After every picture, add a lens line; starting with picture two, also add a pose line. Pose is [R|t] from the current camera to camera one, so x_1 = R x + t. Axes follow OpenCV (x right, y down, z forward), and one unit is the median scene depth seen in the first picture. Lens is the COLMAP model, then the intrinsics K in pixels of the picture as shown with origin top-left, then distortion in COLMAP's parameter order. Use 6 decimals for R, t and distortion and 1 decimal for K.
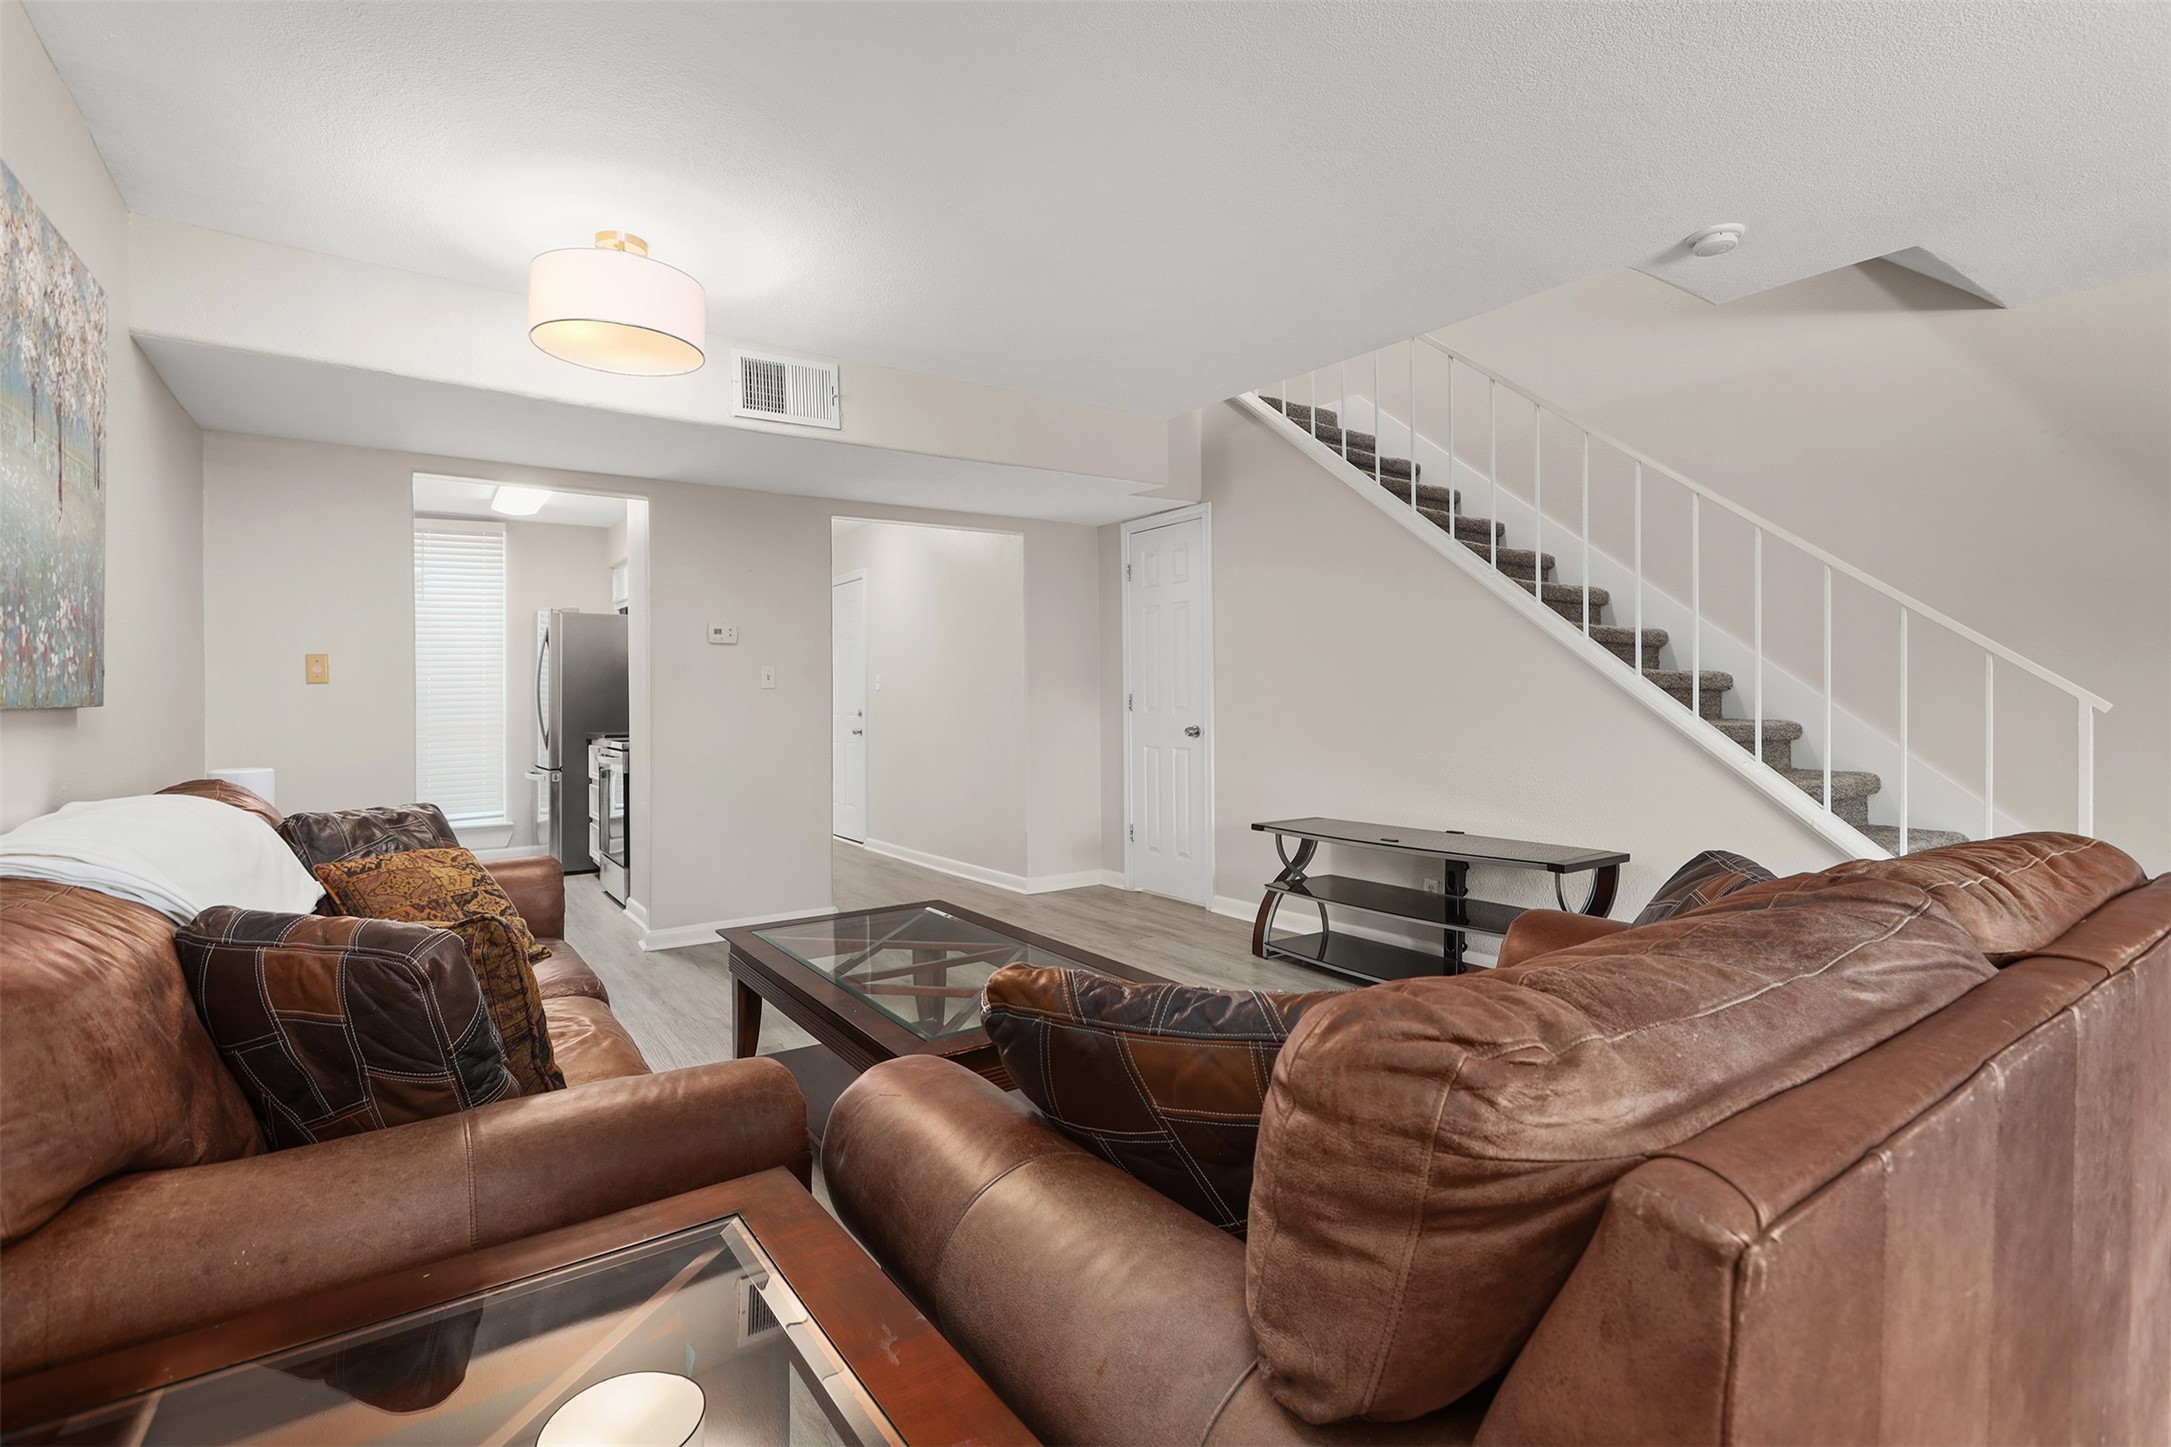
lens RADIAL K [[995.4, 0, 1079.5], [0, 995.4, 712.0], [0, 0, 1]] dist [-0.003292, -0.000630]
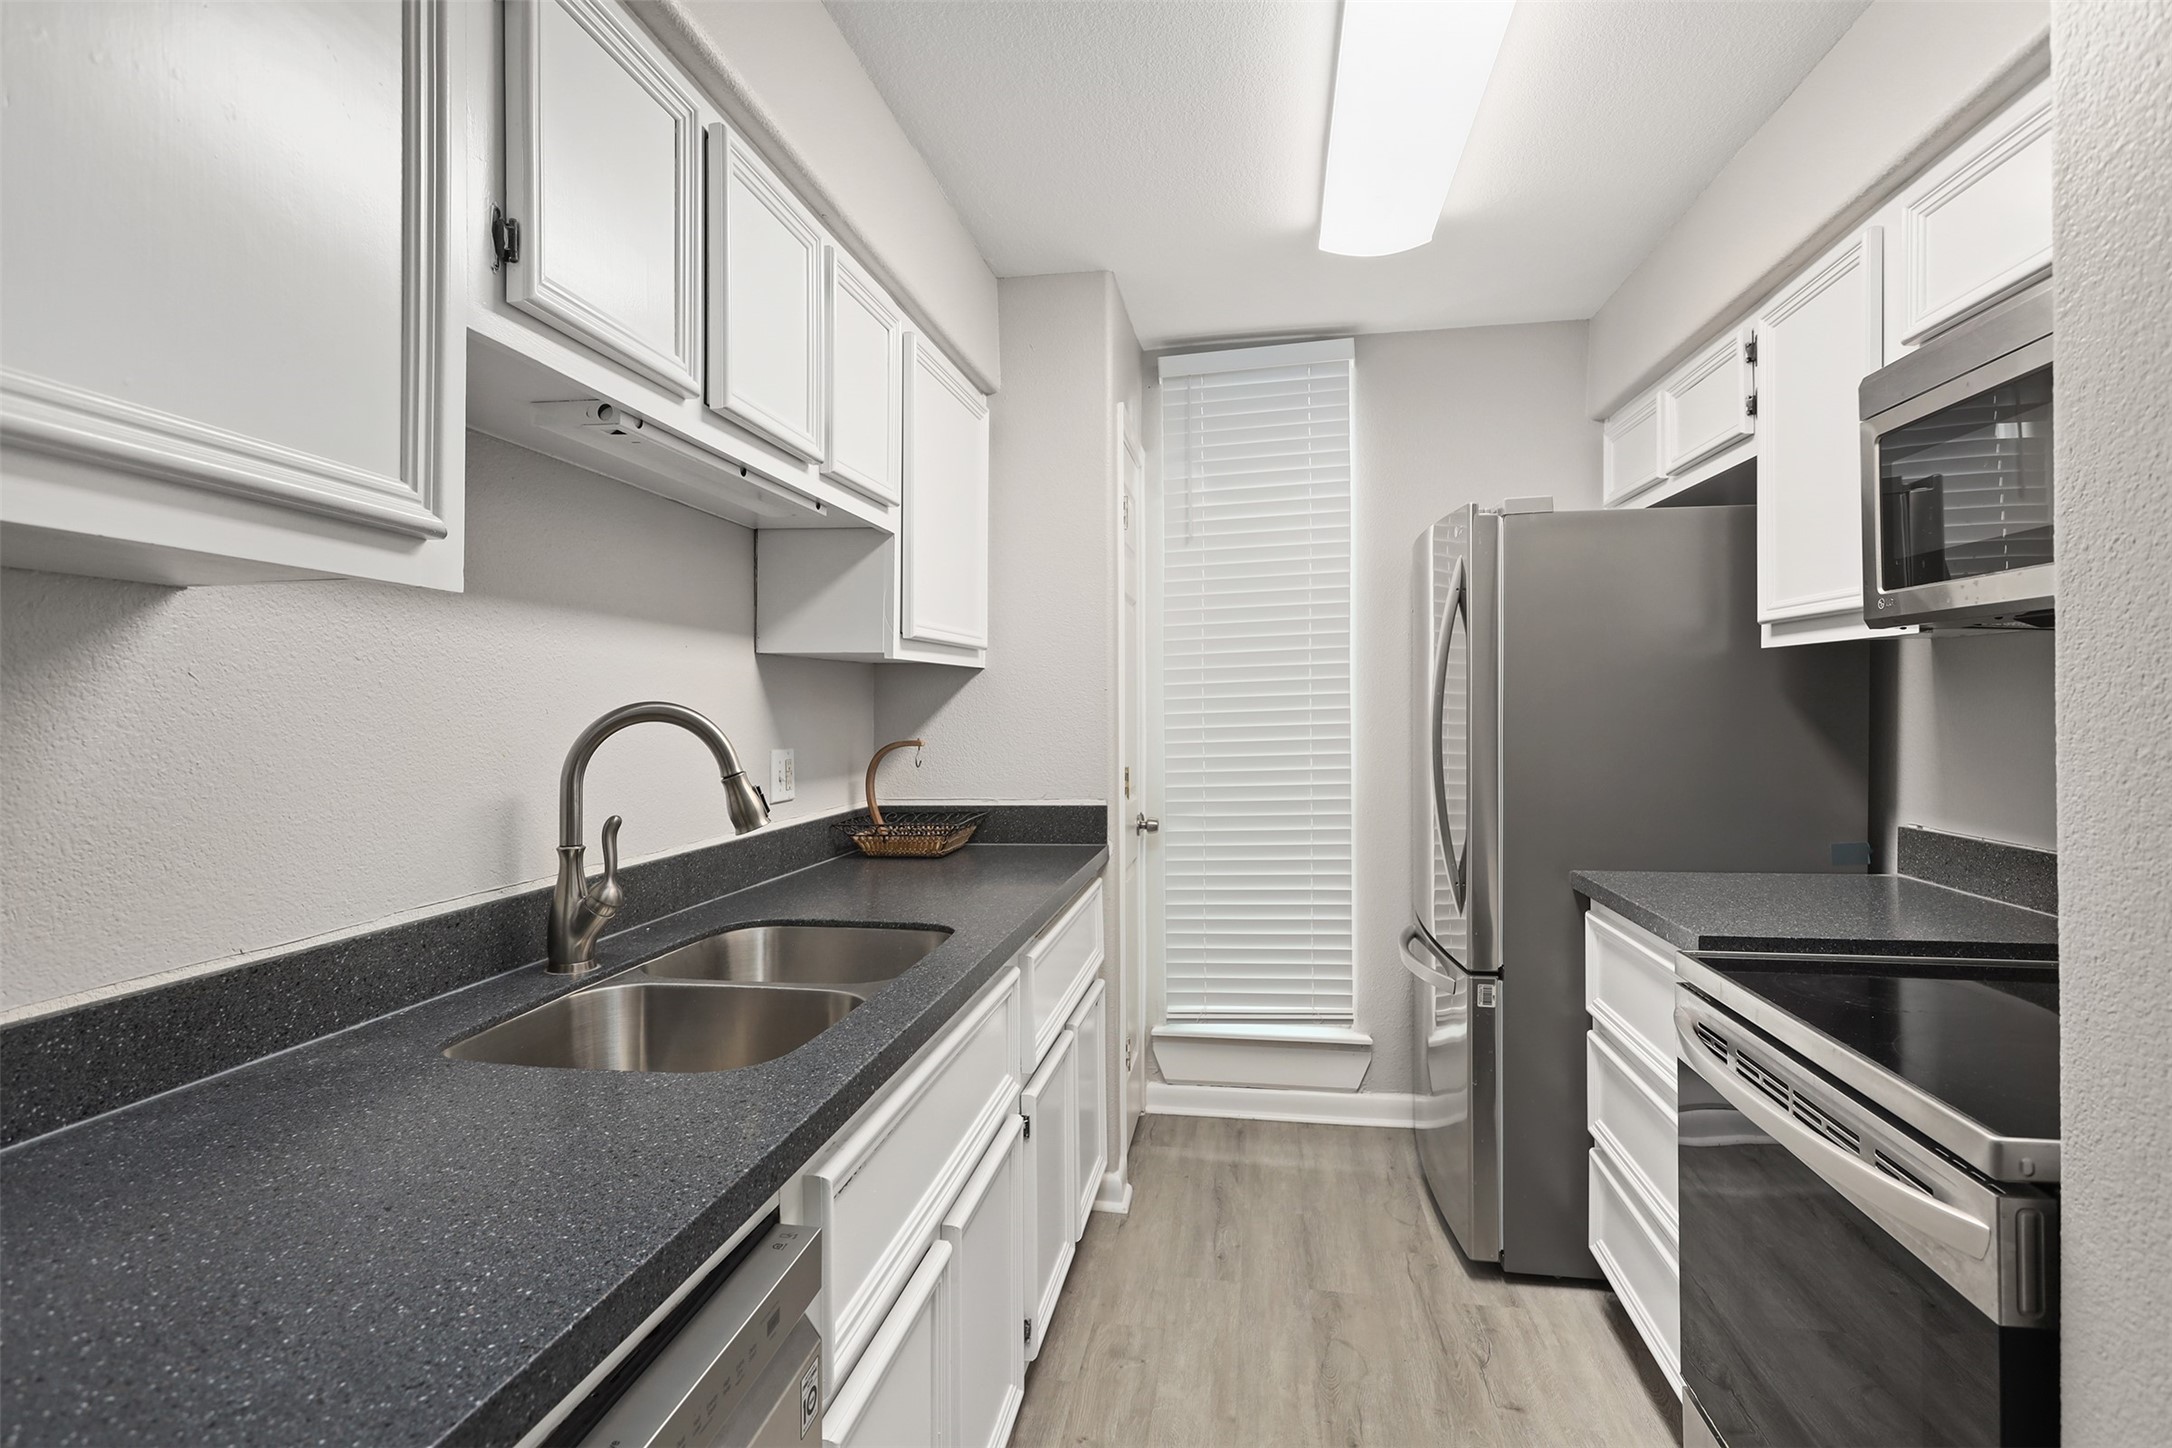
lens RADIAL K [[1095.8, 0, 1083.8], [0, 1095.8, 691.2], [0, 0, 1]] dist [0.001091, 0.000128]
pose [[0.726485, -0.004961, -0.687165, -0.507641], [-0.001057, 0.999965, -0.008337, -0.049816], [0.687182, 0.006783, 0.726454, 0.868739]]
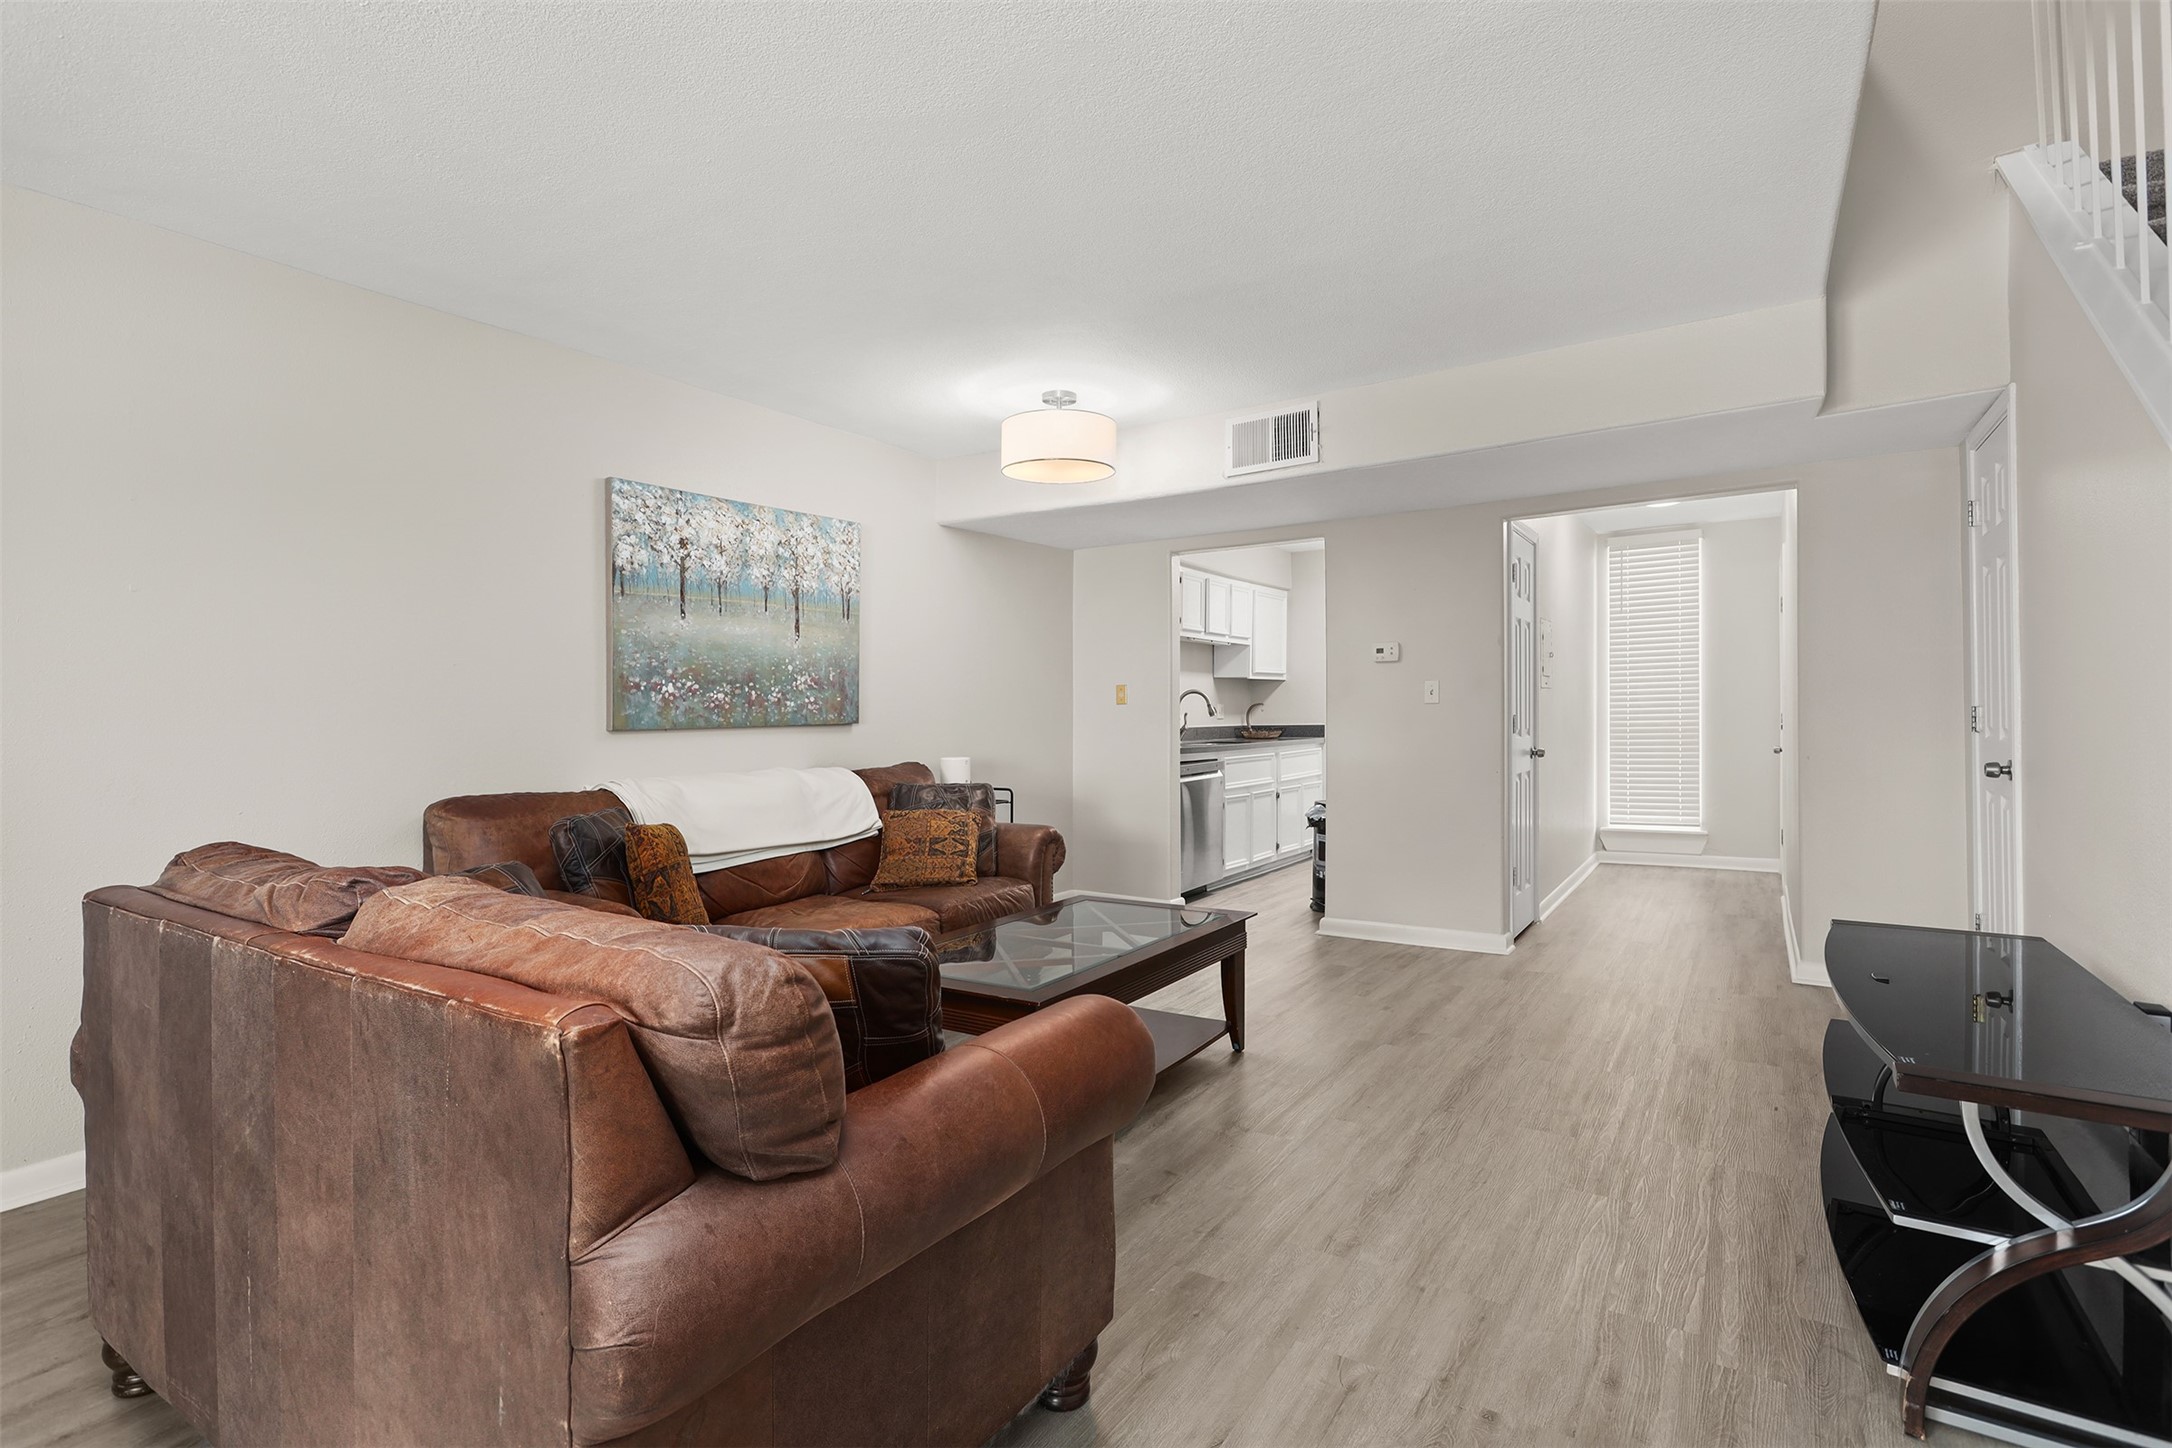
lens RADIAL K [[1050.0, 0, 1086.0], [0, 1050.0, 724.0], [0, 0, 1]] dist [0.014351, -0.000029]
pose [[0.397223, 0.012896, -0.917632, 0.540649], [-0.004098, 0.999916, 0.012278, -0.014395], [0.917713, -0.001116, 0.397242, 0.252275]]
